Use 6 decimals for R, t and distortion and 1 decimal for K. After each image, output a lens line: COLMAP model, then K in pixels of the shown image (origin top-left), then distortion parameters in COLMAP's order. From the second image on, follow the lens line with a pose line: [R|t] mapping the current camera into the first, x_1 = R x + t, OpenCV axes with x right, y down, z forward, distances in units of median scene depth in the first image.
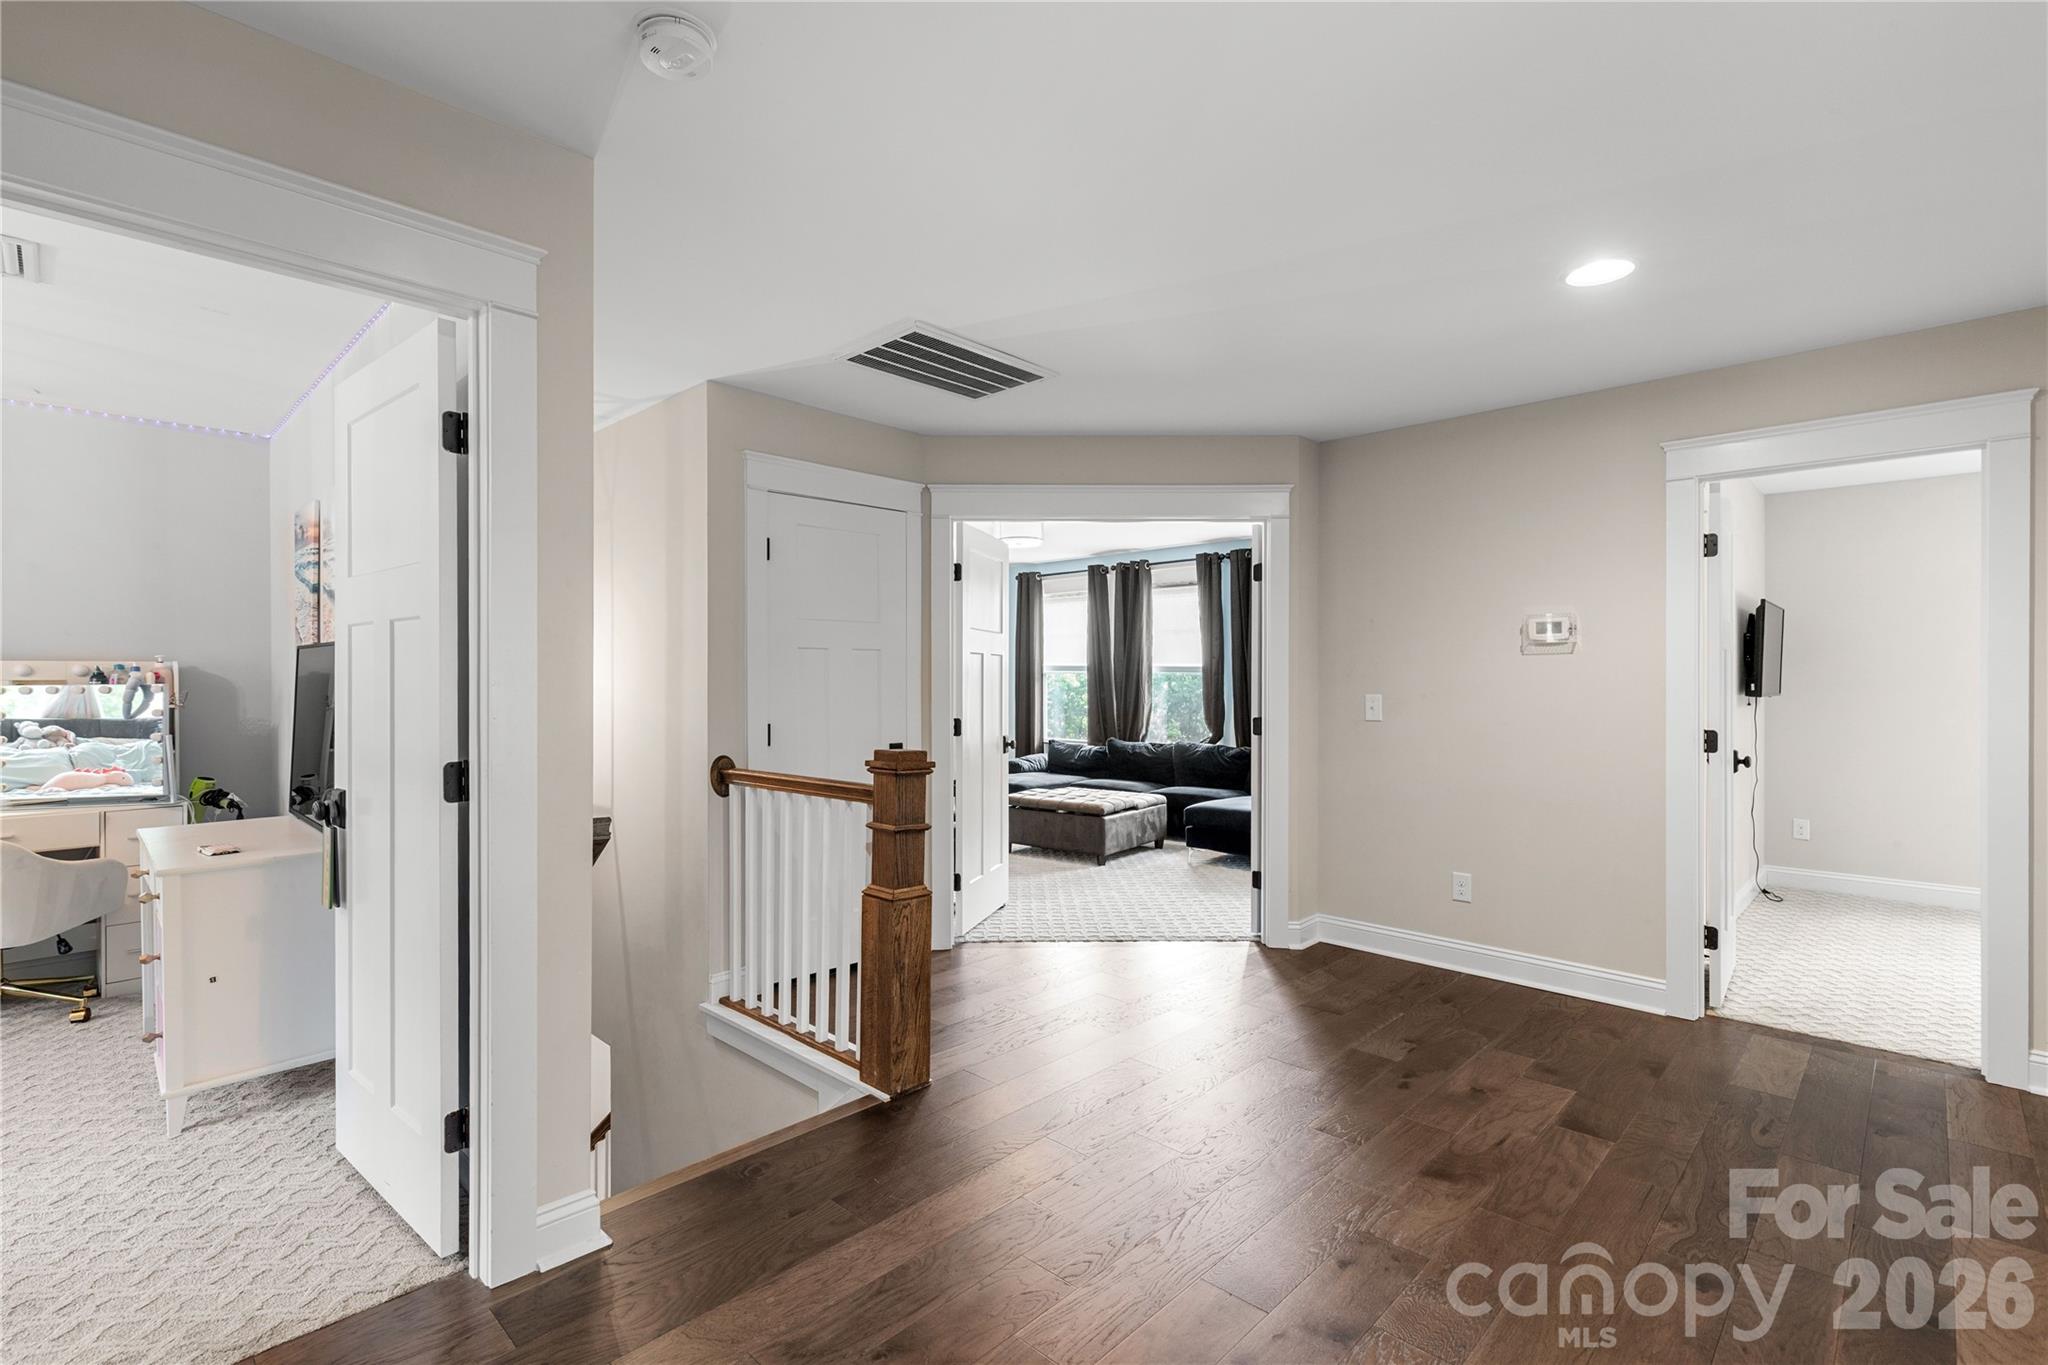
lens RADIAL K [[933.1, 0, 1022.8], [0, 933.1, 685.6], [0, 0, 1]] dist [0.008600, 0.000736]
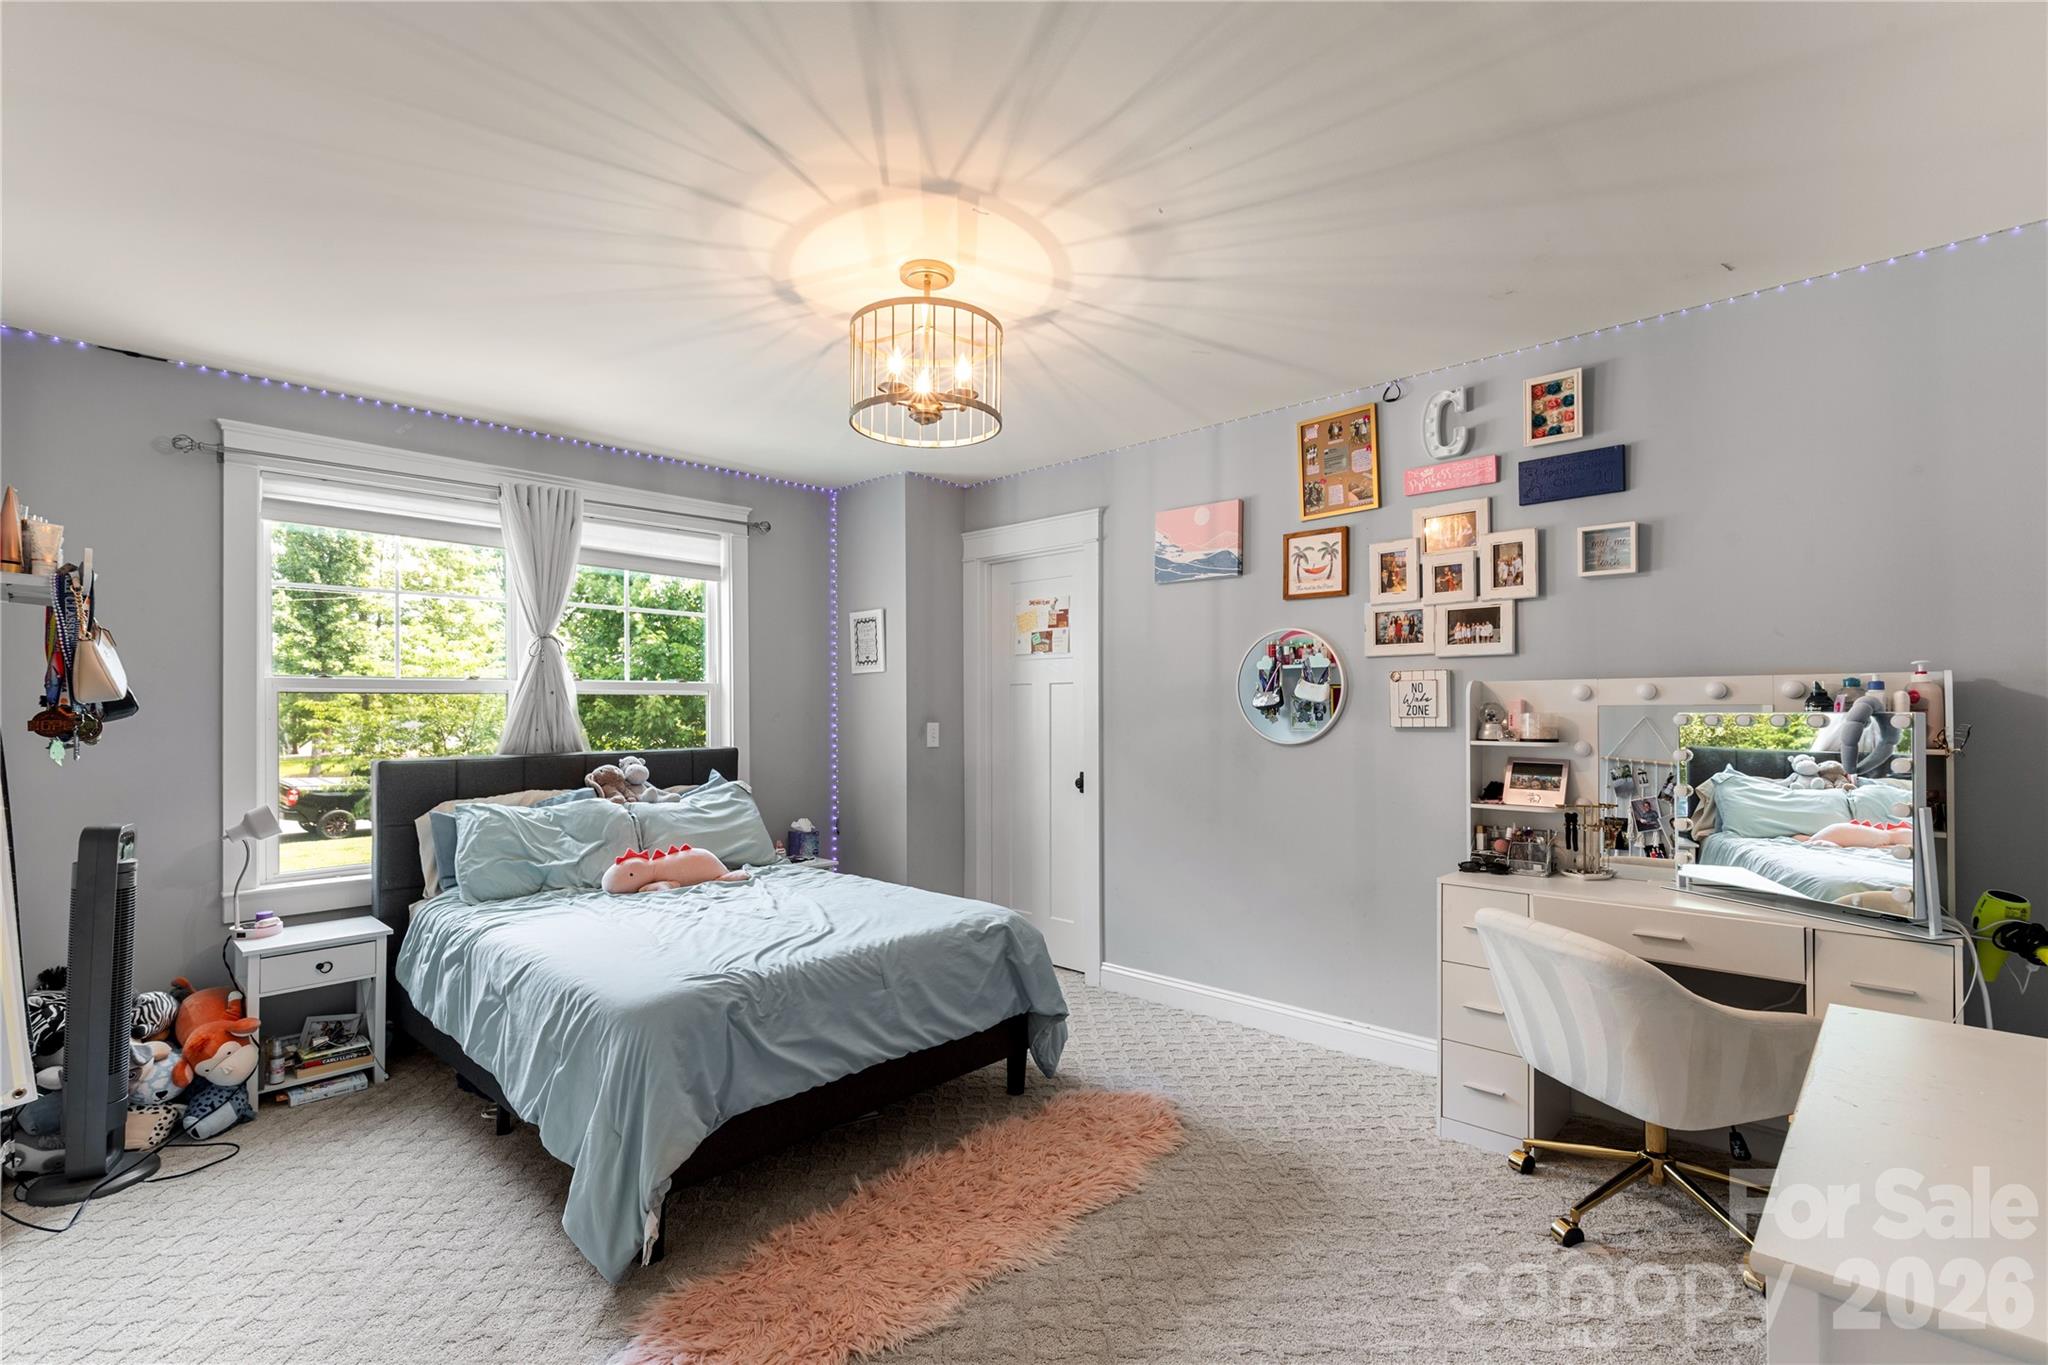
lens RADIAL K [[933.1, 0, 1018.2], [0, 933.1, 697.9], [0, 0, 1]] dist [0.008600, 0.000736]
pose [[0.013251, -0.005355, -0.999898, -0.349540], [-0.008032, 0.999953, -0.005462, -0.002327], [0.999880, 0.008104, 0.013208, 0.438128]]
